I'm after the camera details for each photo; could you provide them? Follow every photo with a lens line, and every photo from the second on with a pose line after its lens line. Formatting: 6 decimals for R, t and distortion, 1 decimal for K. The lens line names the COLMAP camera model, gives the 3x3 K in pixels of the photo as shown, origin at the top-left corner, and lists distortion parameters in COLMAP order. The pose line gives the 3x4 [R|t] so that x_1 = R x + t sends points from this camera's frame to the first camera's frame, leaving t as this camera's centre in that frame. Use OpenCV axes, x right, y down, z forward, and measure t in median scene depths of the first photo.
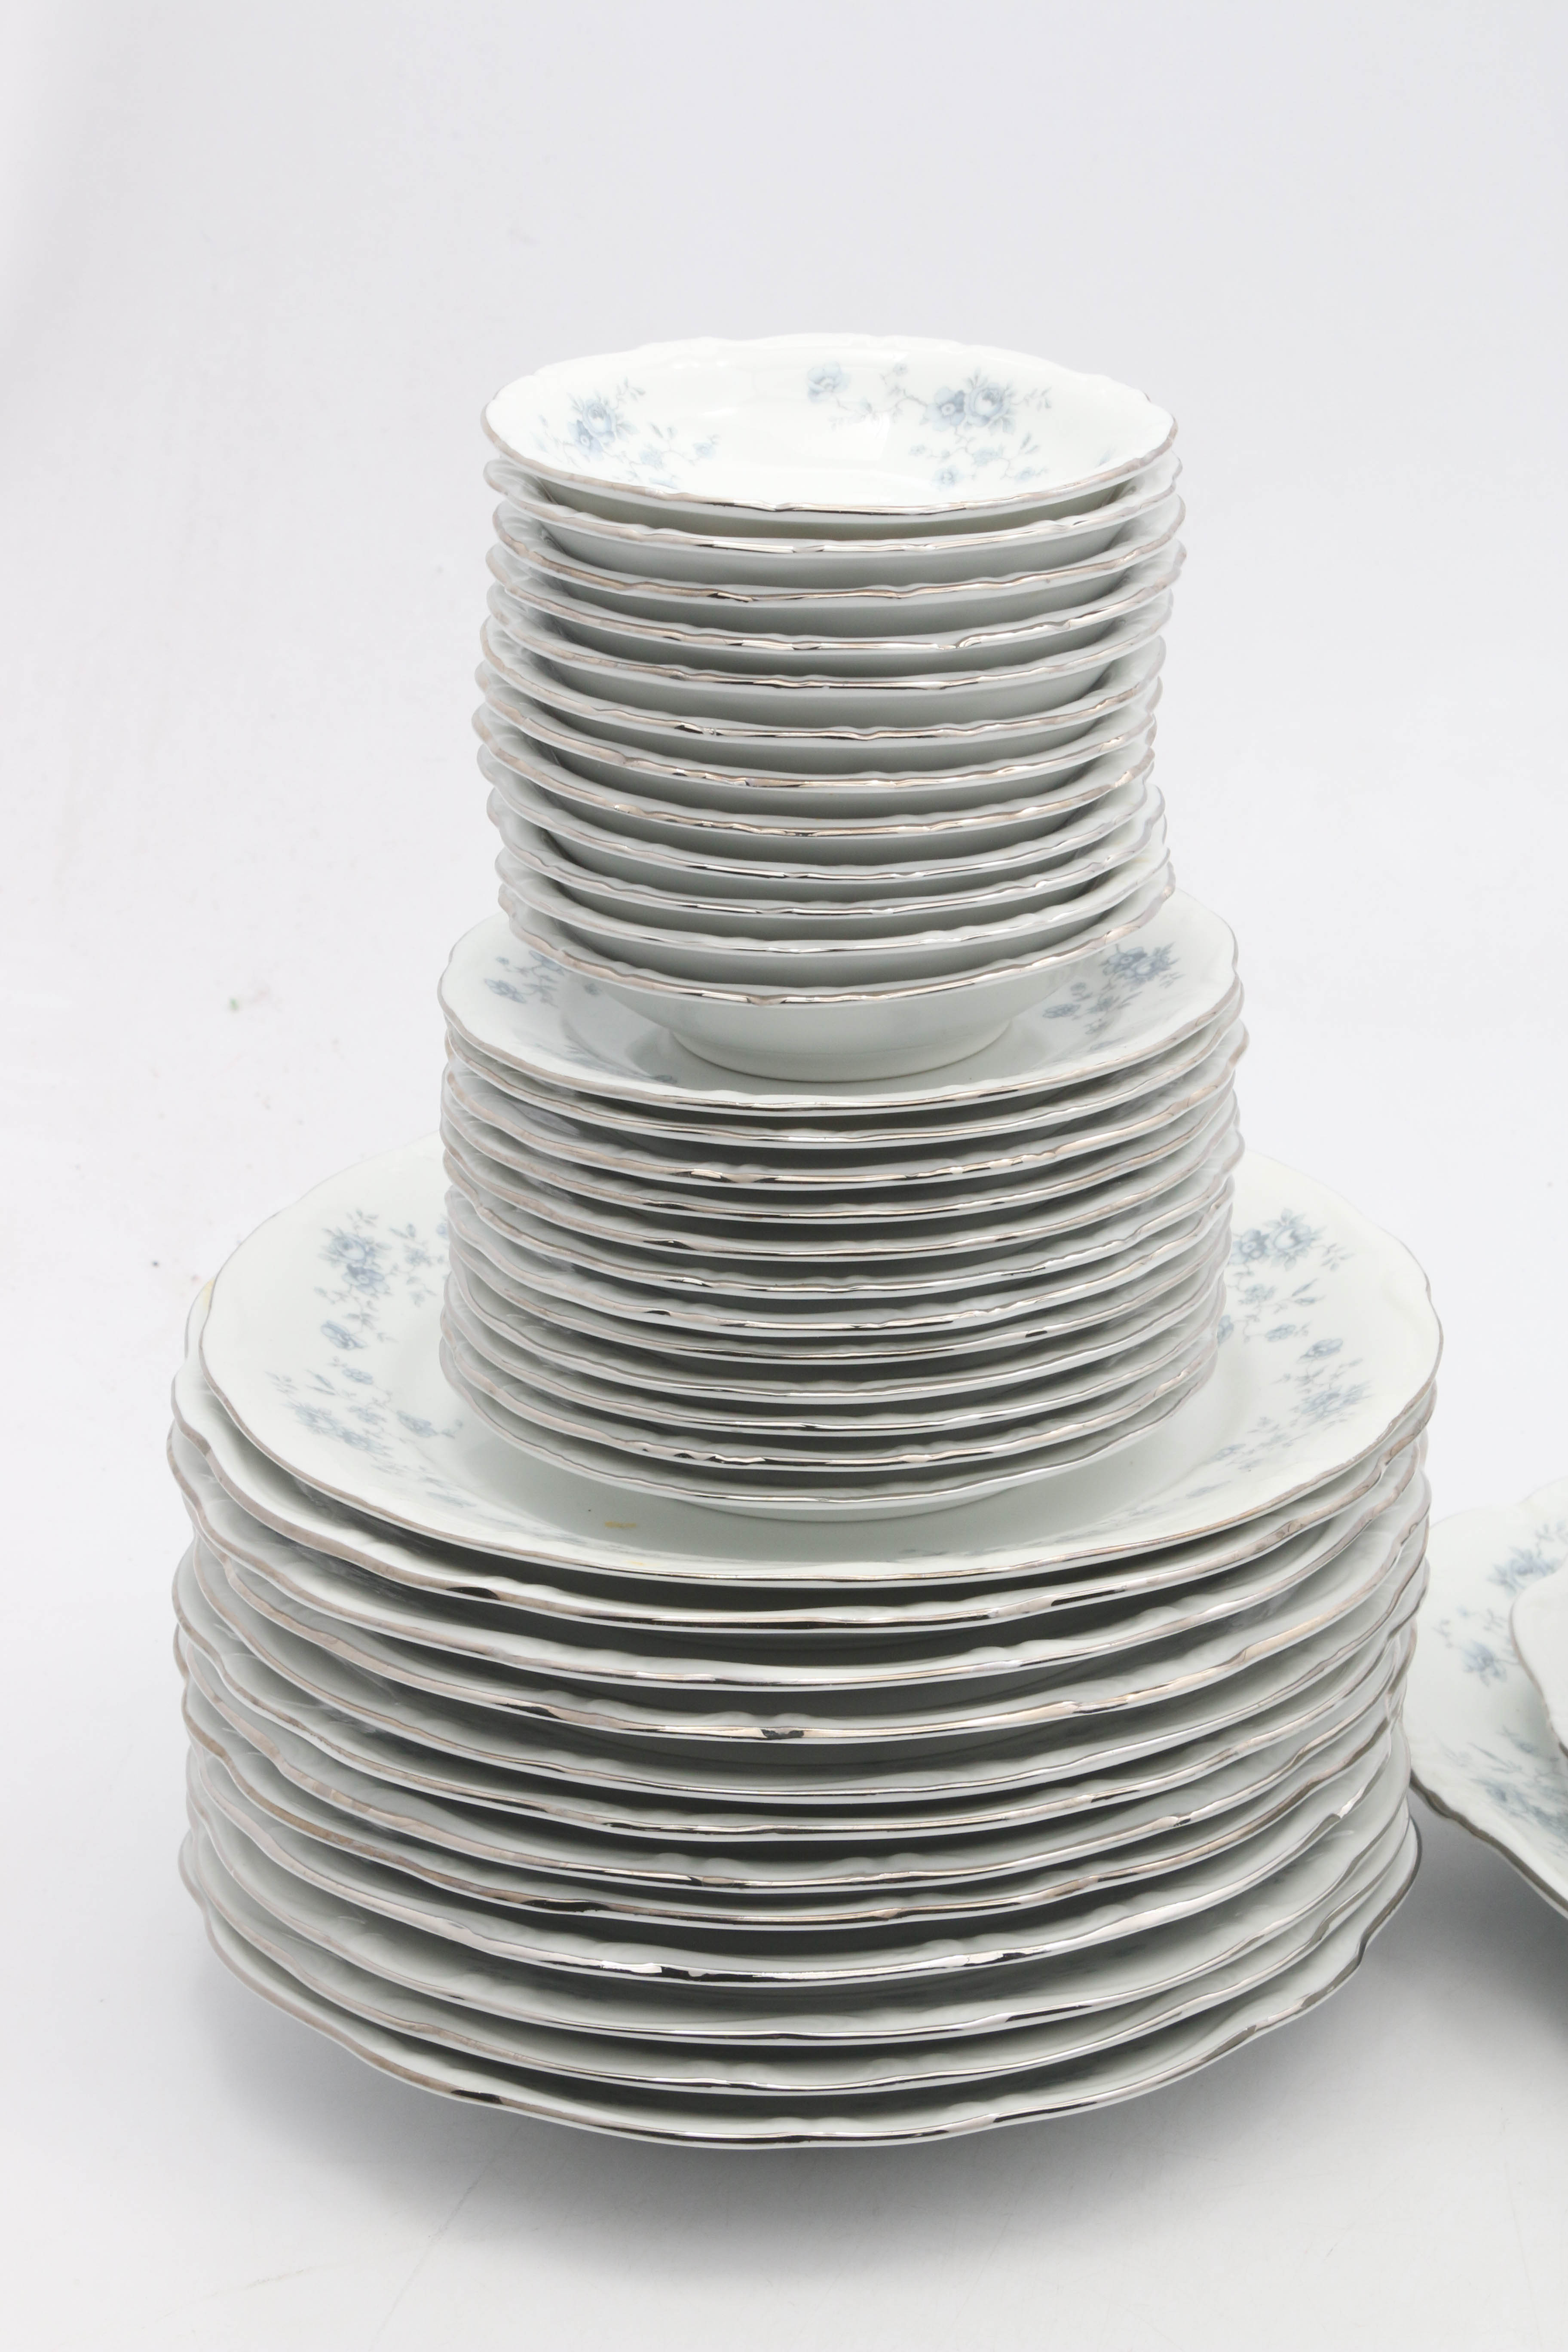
lens RADIAL K [[5170.7, 0, 772.2], [0, 5170.7, 1186.6], [0, 0, 1]] dist [-0.031134, 0.000000]
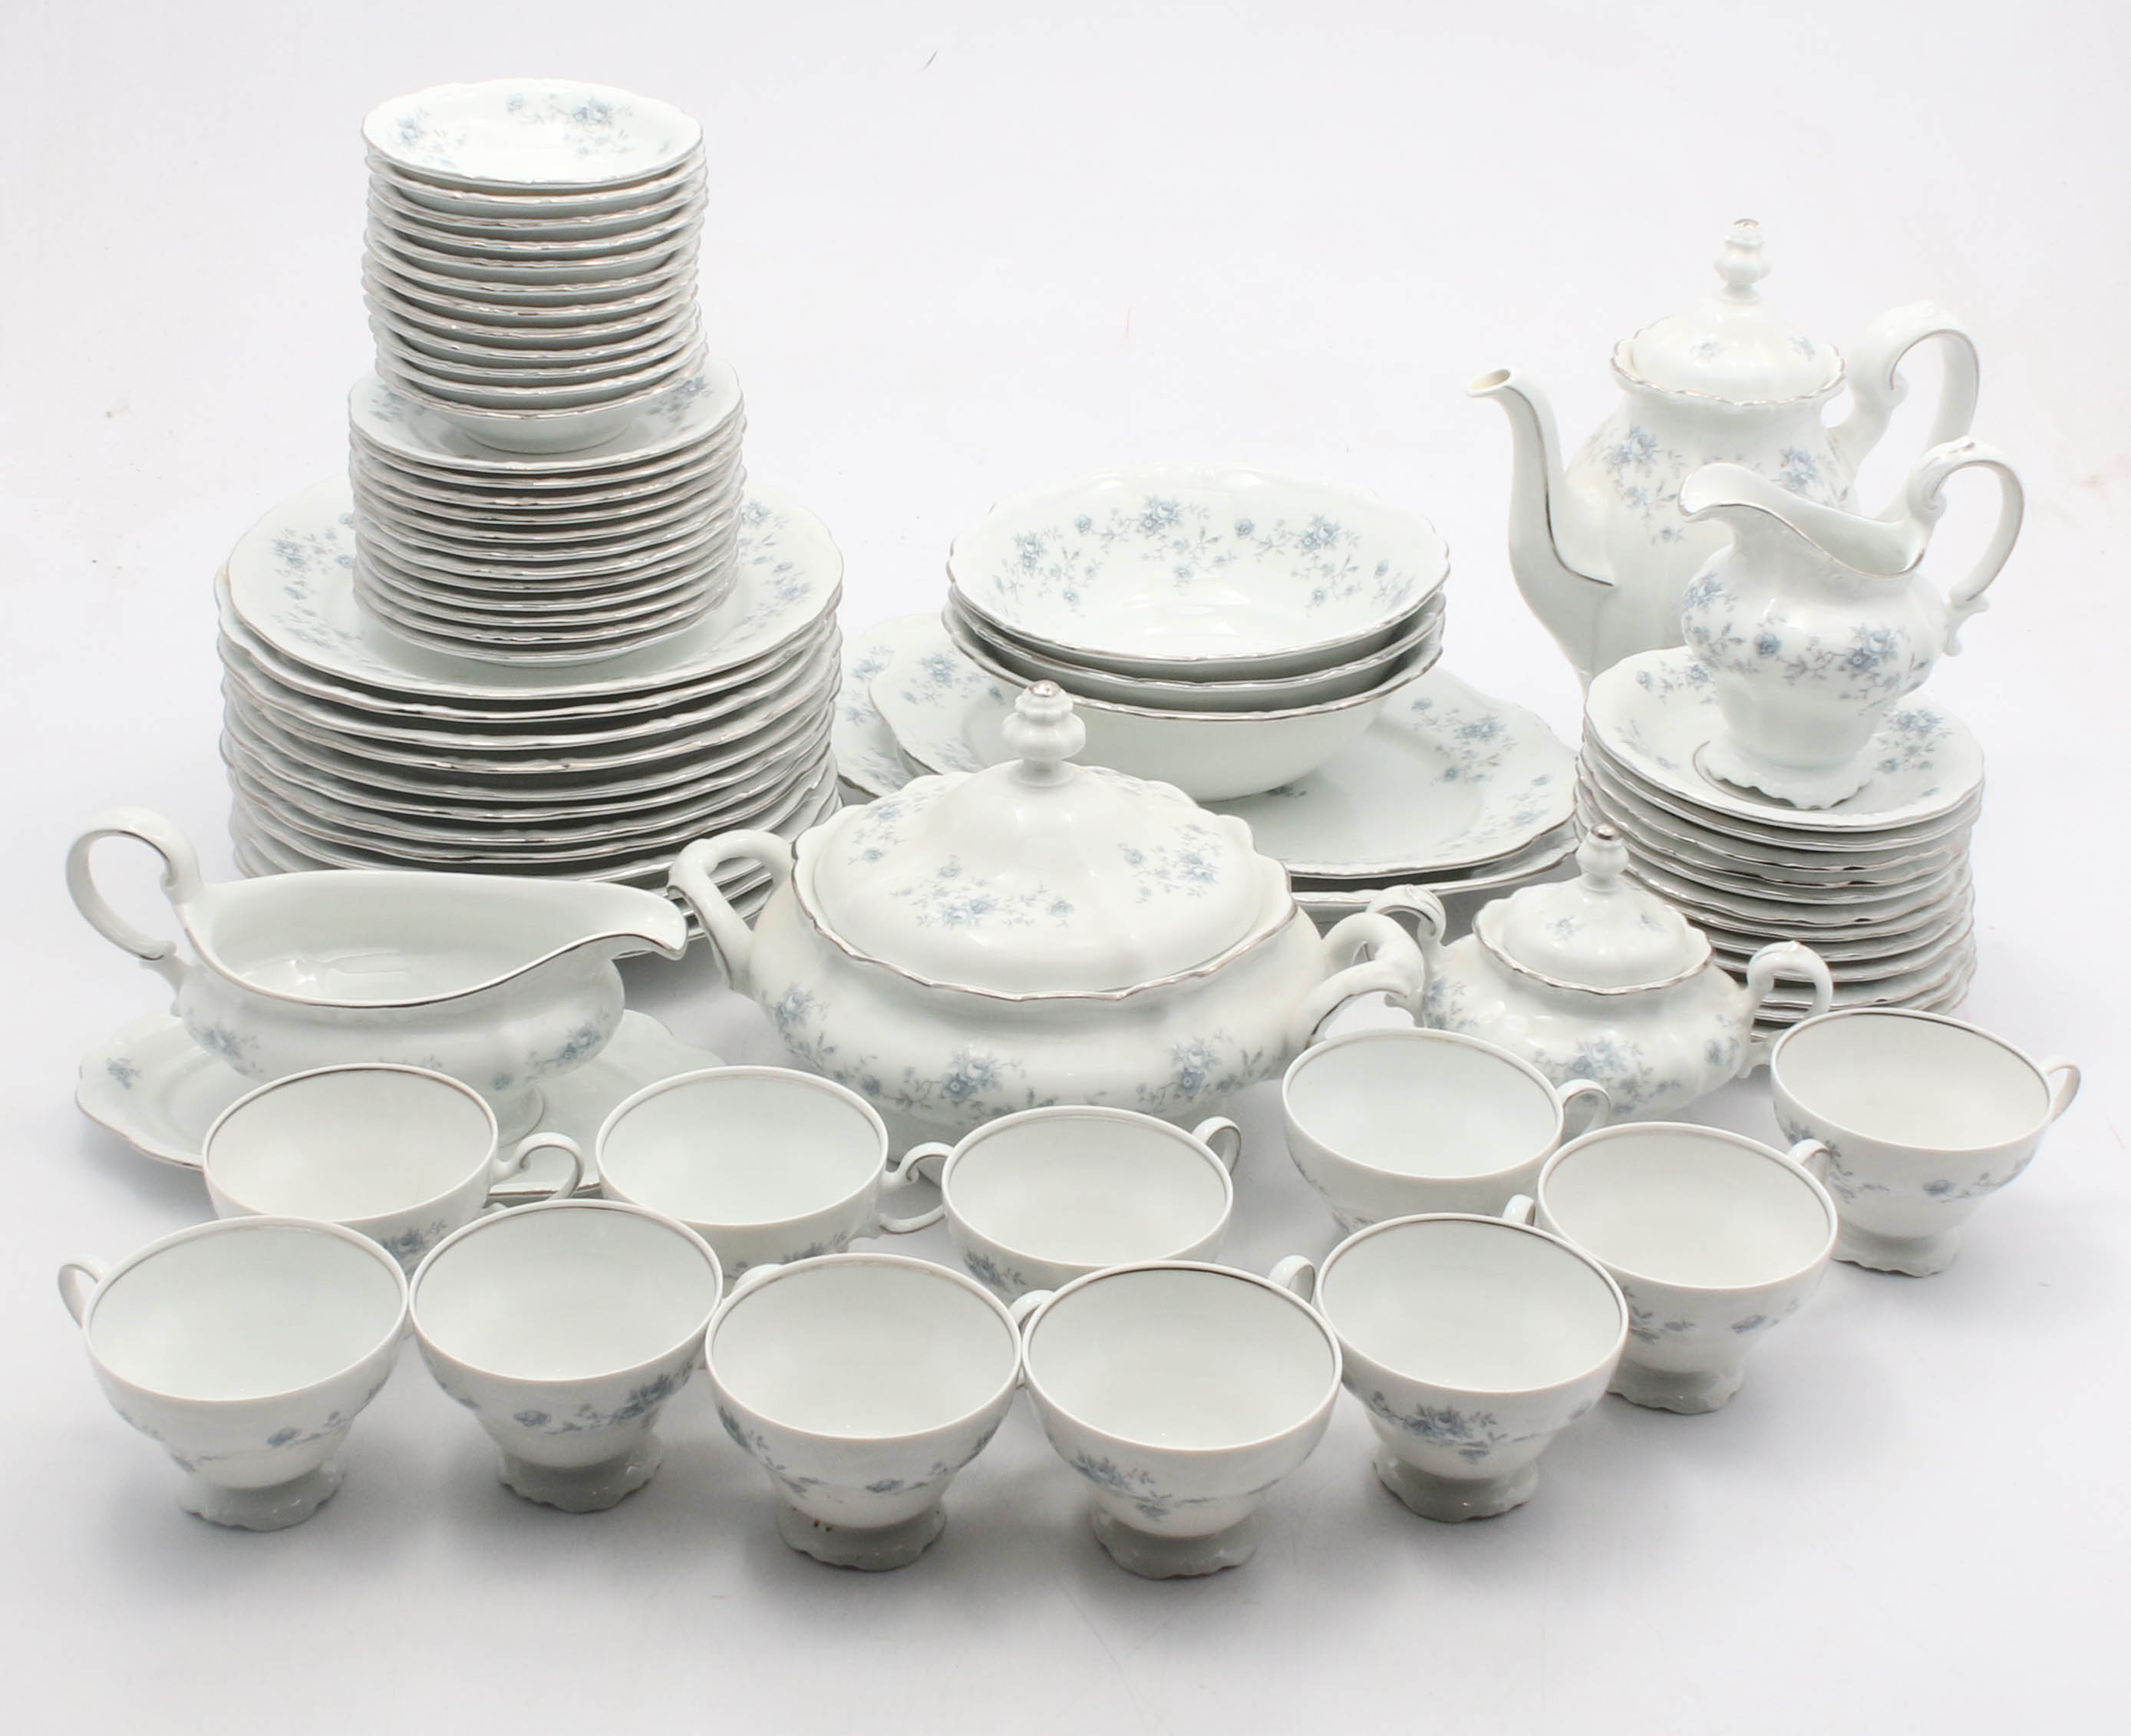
lens RADIAL K [[3632.0, 0, 1078.5], [0, 3632.0, 867.7], [0, 0, 1]] dist [-0.058269, 0.000000]
pose [[0.960893, -0.085757, 0.263308, -0.183680], [0.054127, 0.990664, 0.125124, -0.026417], [-0.271580, -0.105979, 0.956563, -0.460648]]
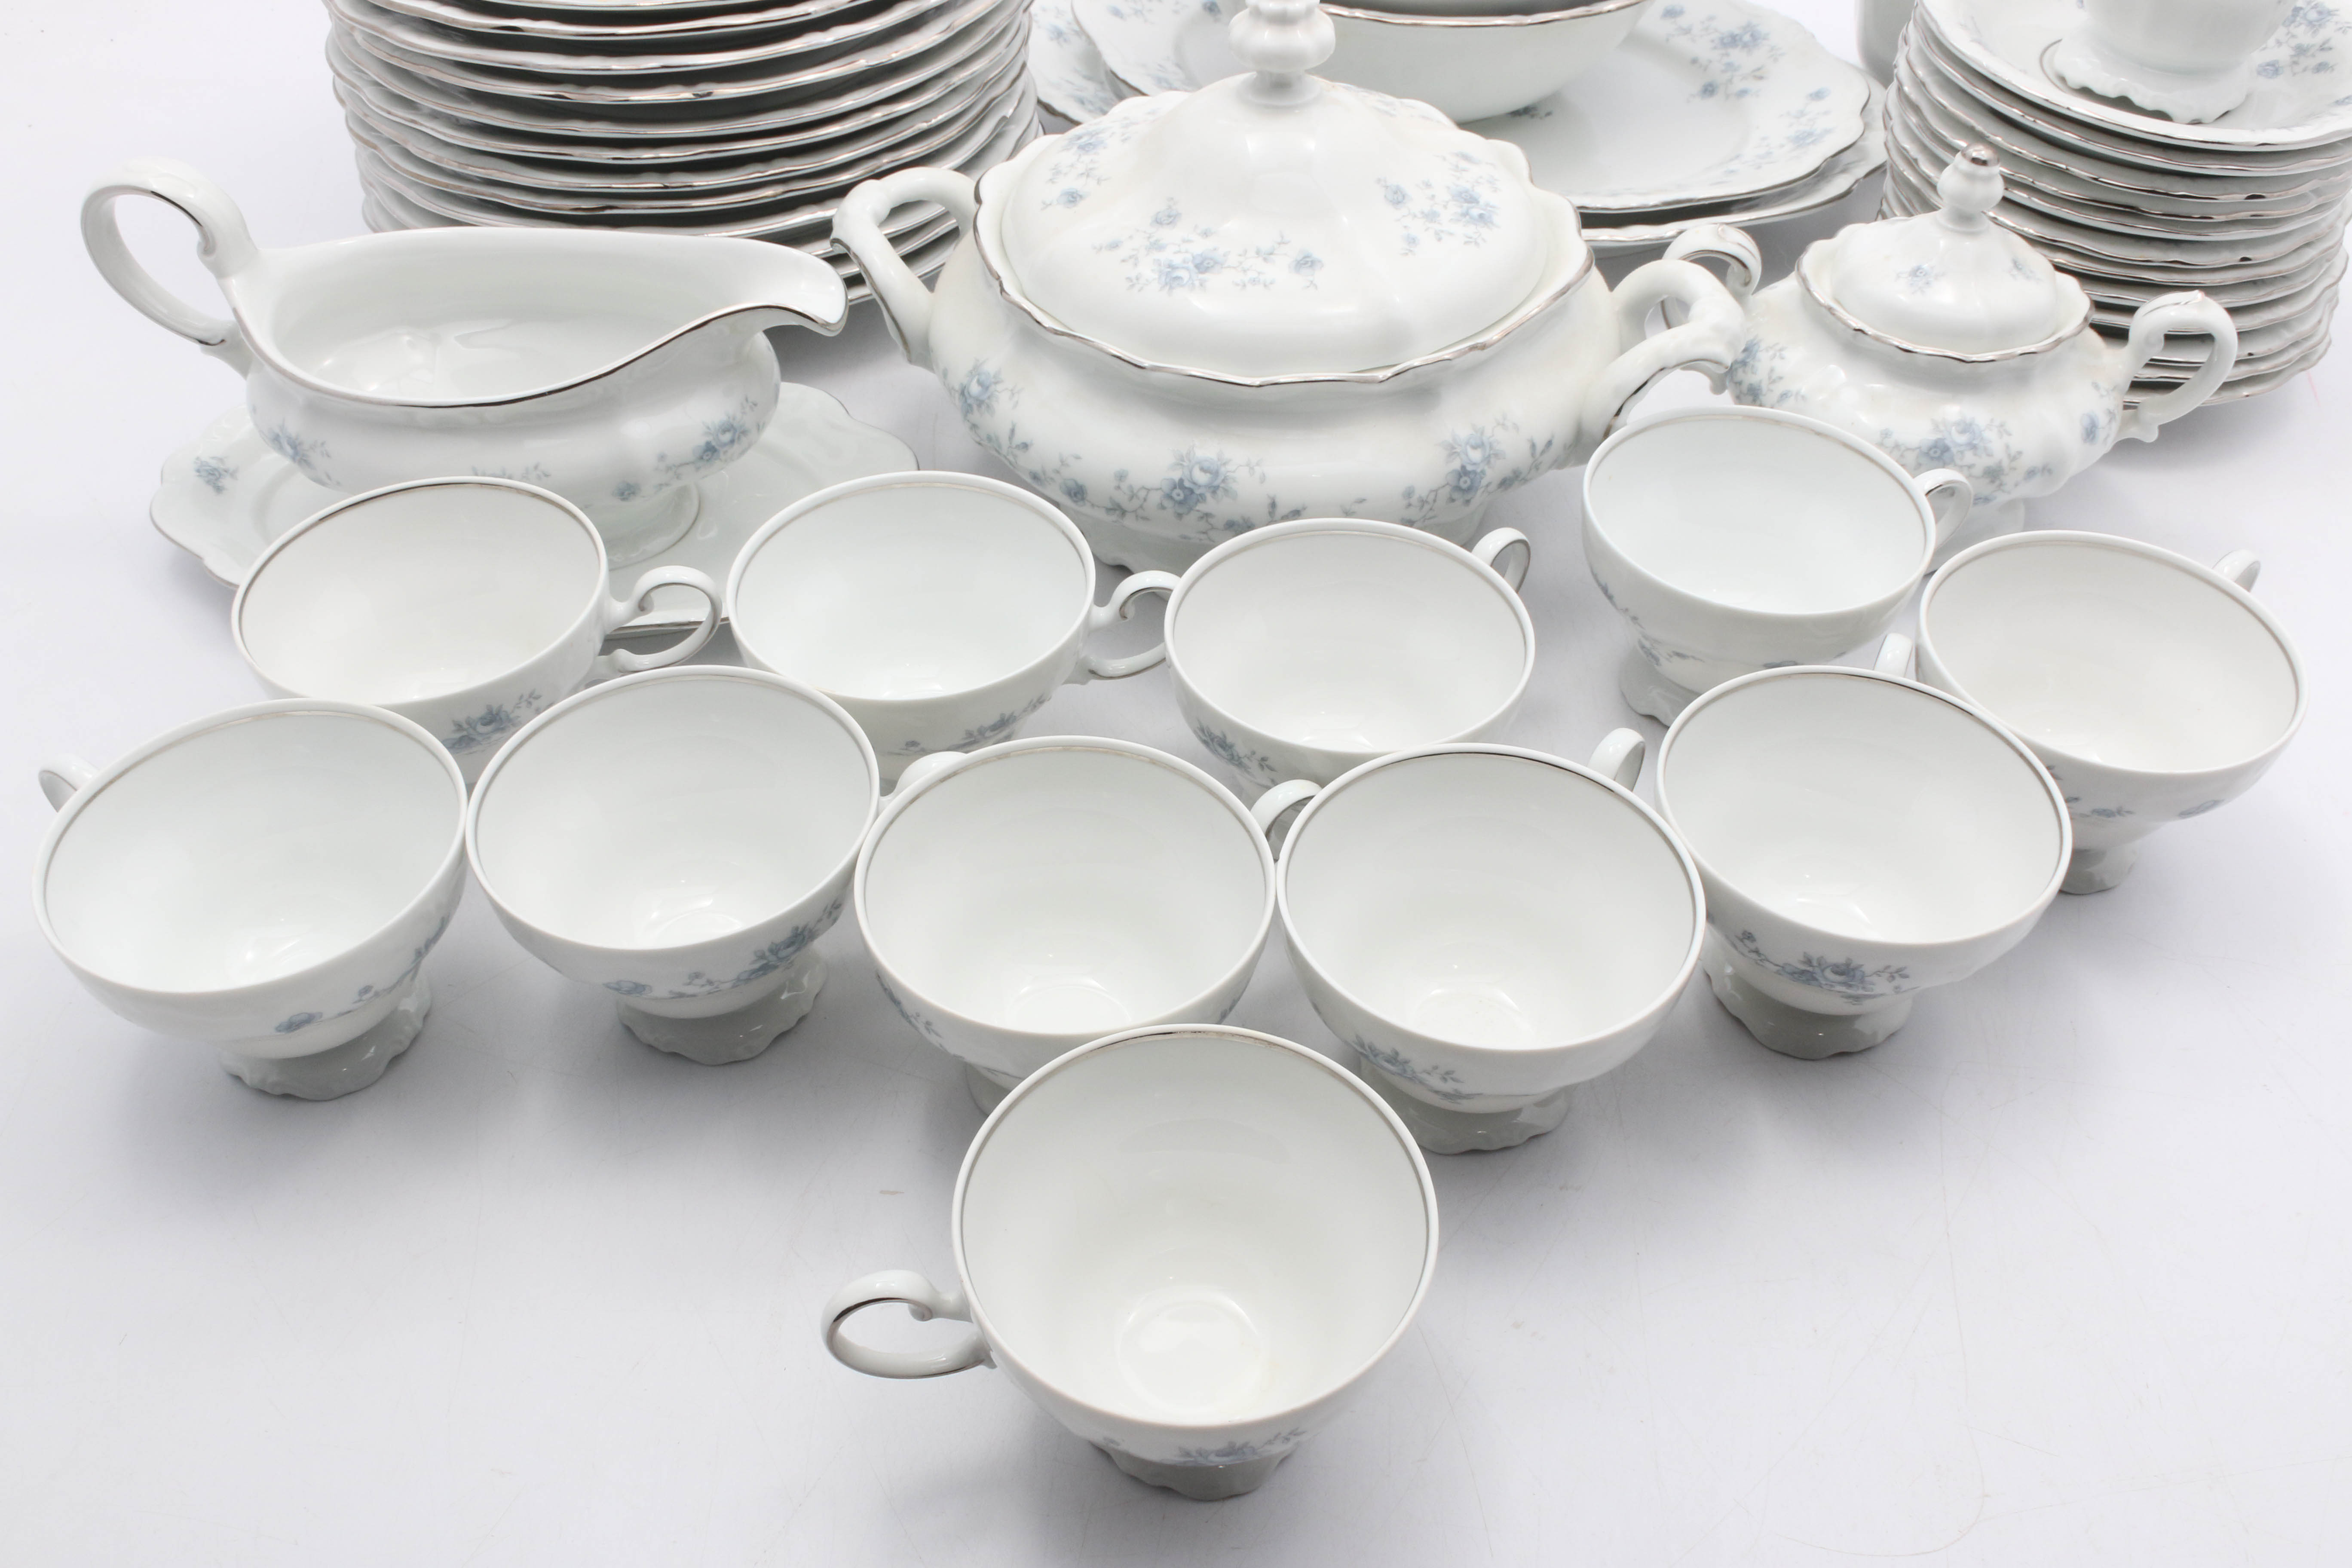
lens RADIAL K [[2182.5, 0, 1177.0], [0, 2182.5, 791.4], [0, 0, 1]] dist [-0.028077, 0.000000]
pose [[0.966159, -0.162037, 0.200699, -0.028052], [0.073743, 0.919103, 0.387054, 0.047944], [-0.247180, -0.359156, 0.899949, 0.201978]]
